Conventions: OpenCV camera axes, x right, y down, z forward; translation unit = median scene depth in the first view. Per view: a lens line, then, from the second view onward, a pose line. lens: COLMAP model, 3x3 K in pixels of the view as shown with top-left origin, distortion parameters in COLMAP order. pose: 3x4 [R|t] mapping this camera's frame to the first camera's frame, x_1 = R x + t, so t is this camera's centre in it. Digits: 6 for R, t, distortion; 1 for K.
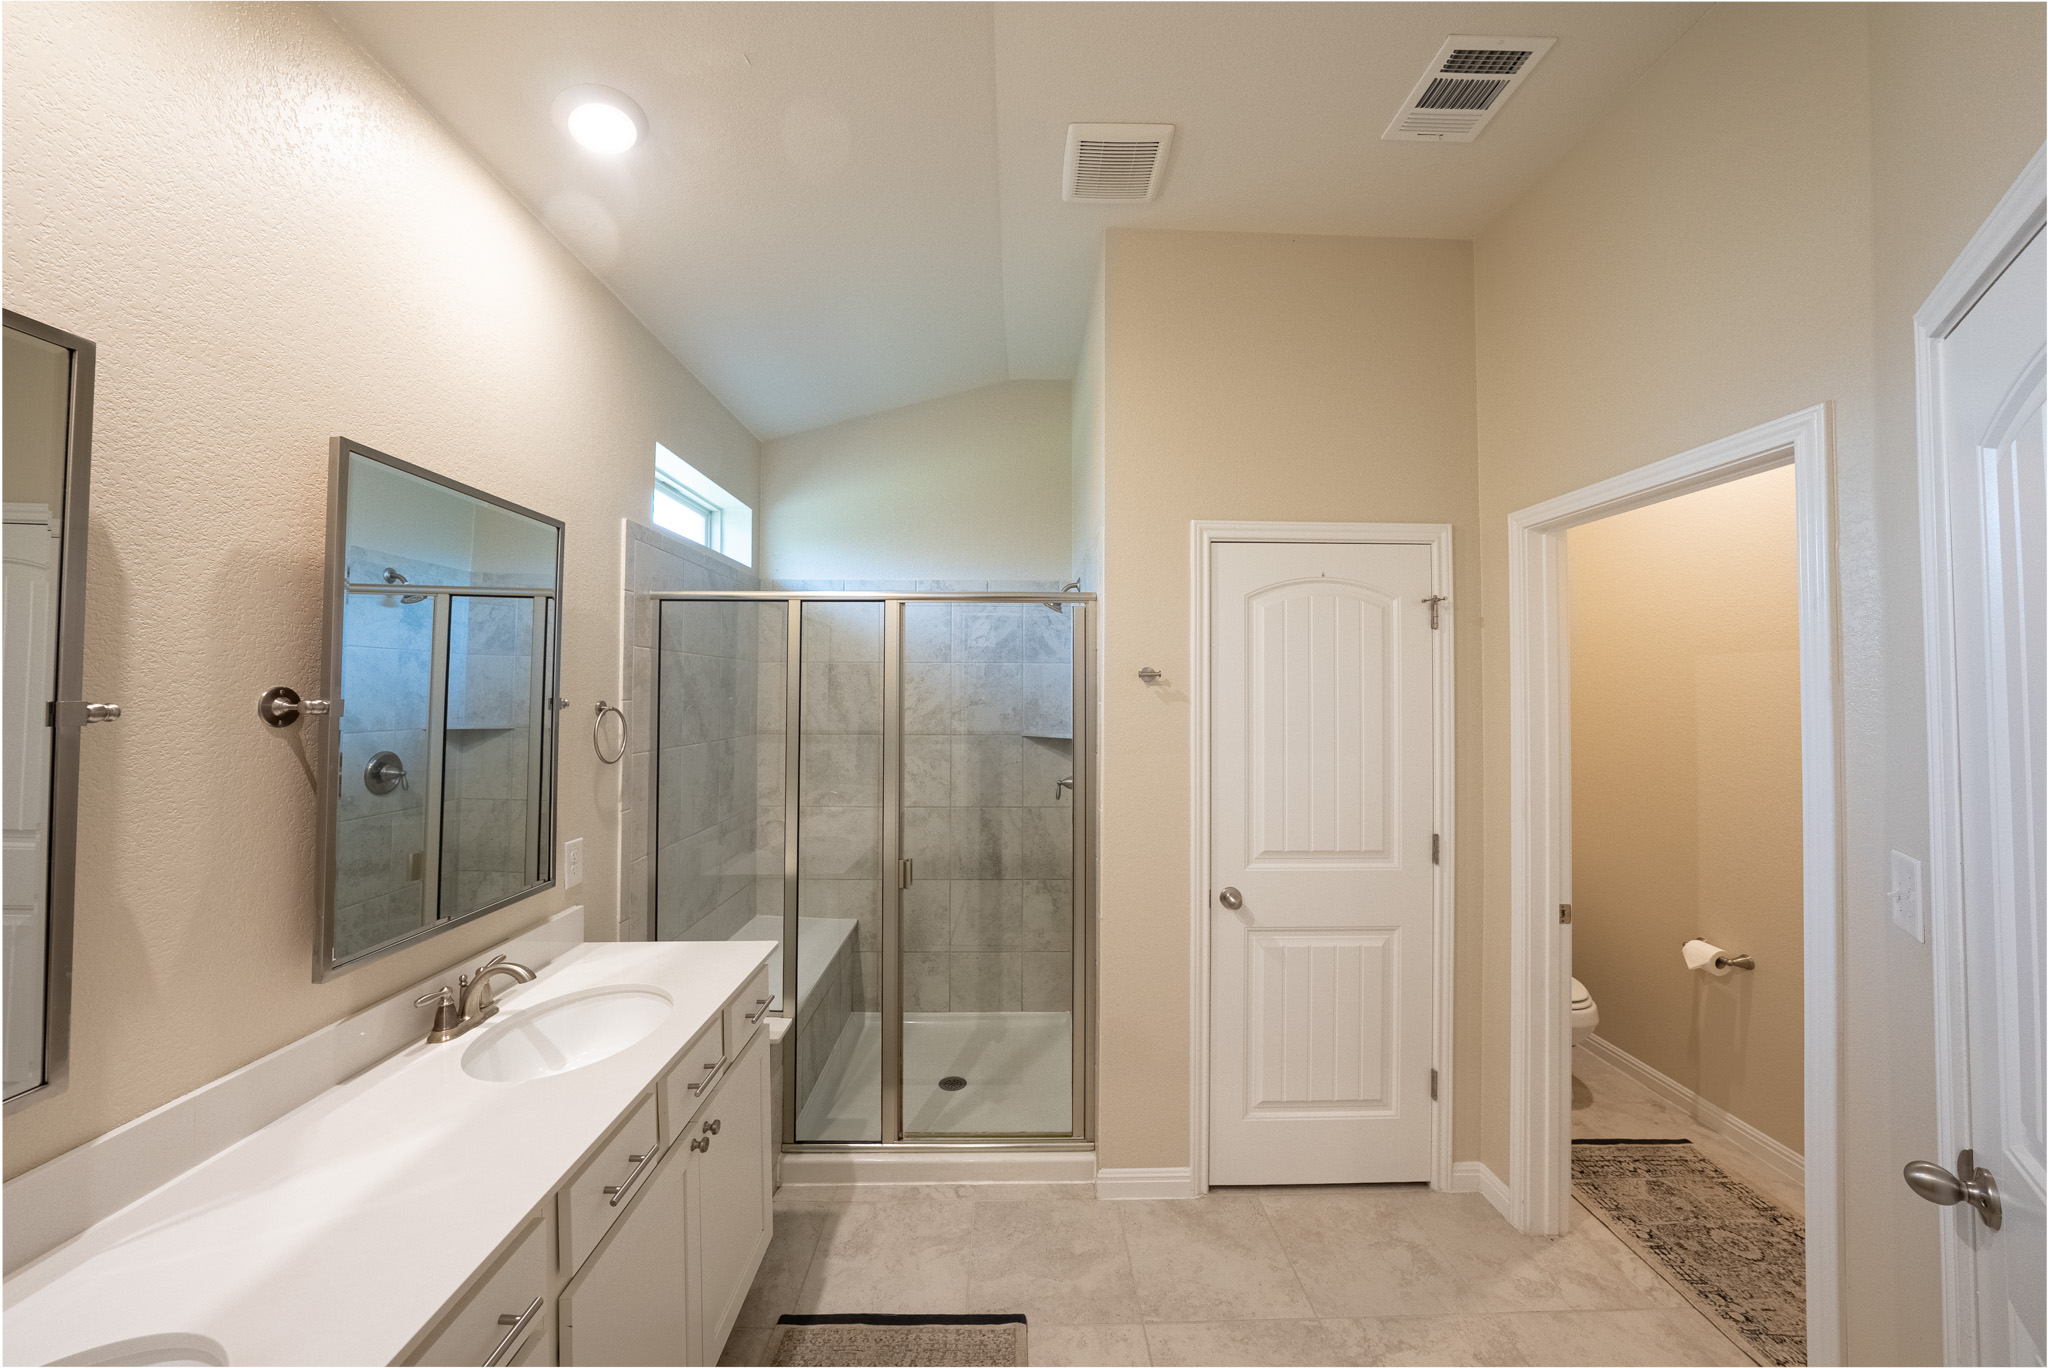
lens RADIAL K [[711.2, 0, 1018.5], [0, 711.2, 679.8], [0, 0, 1]] dist [-0.019372, 0.000327]
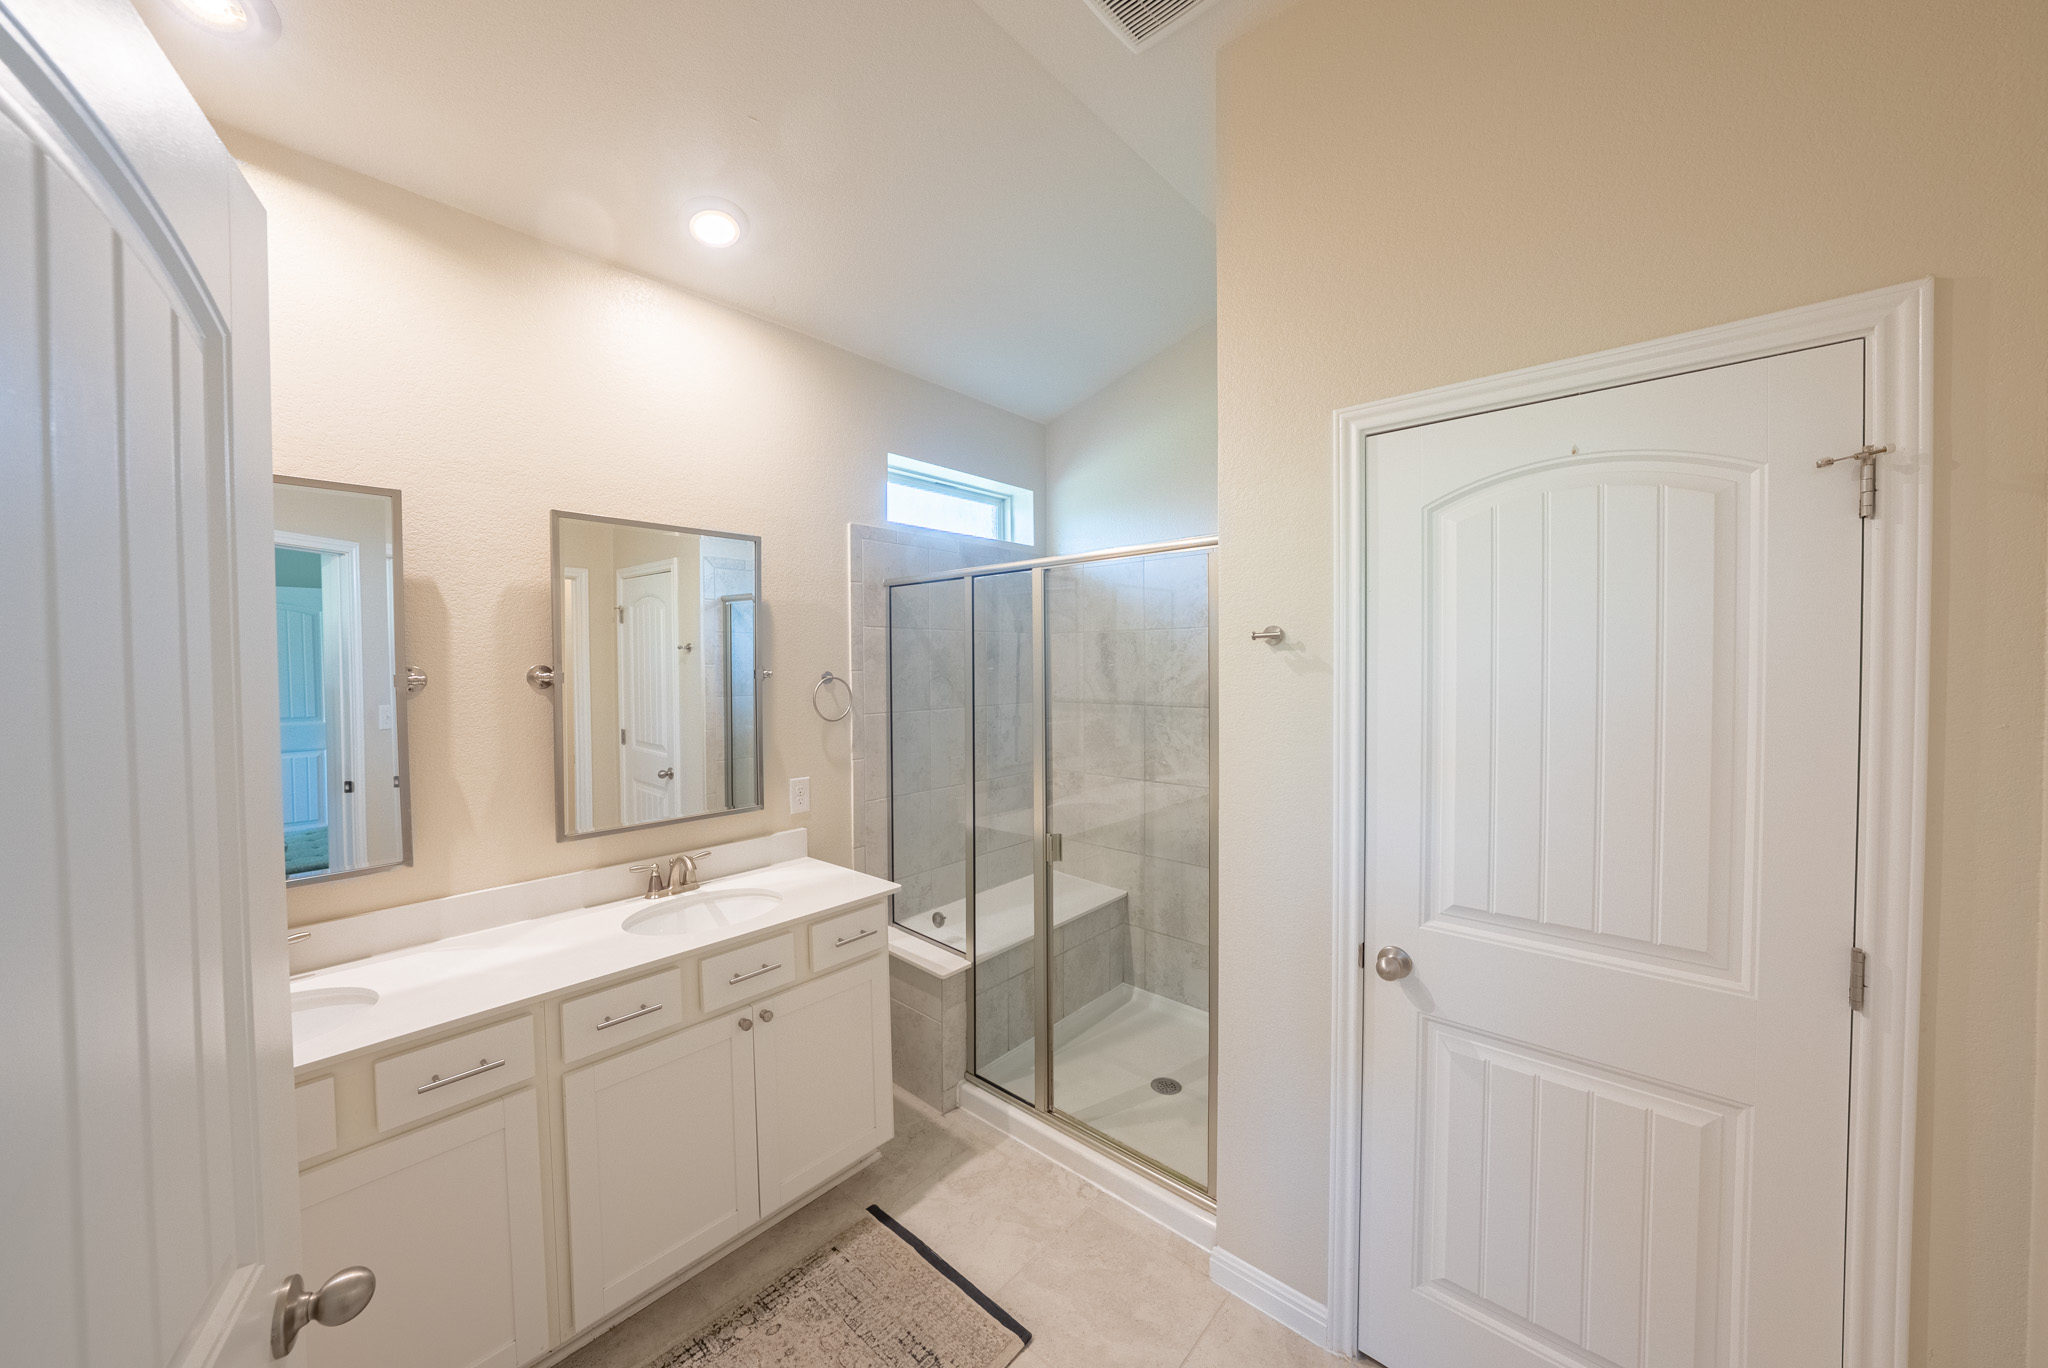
lens RADIAL K [[711.2, 0, 1016.6], [0, 711.2, 678.7], [0, 0, 1]] dist [-0.019372, 0.000327]
pose [[0.733337, 0.006545, -0.679834, 0.489742], [0.023348, 0.999121, 0.034804, 0.005686], [0.679464, -0.041396, 0.732540, 0.273856]]
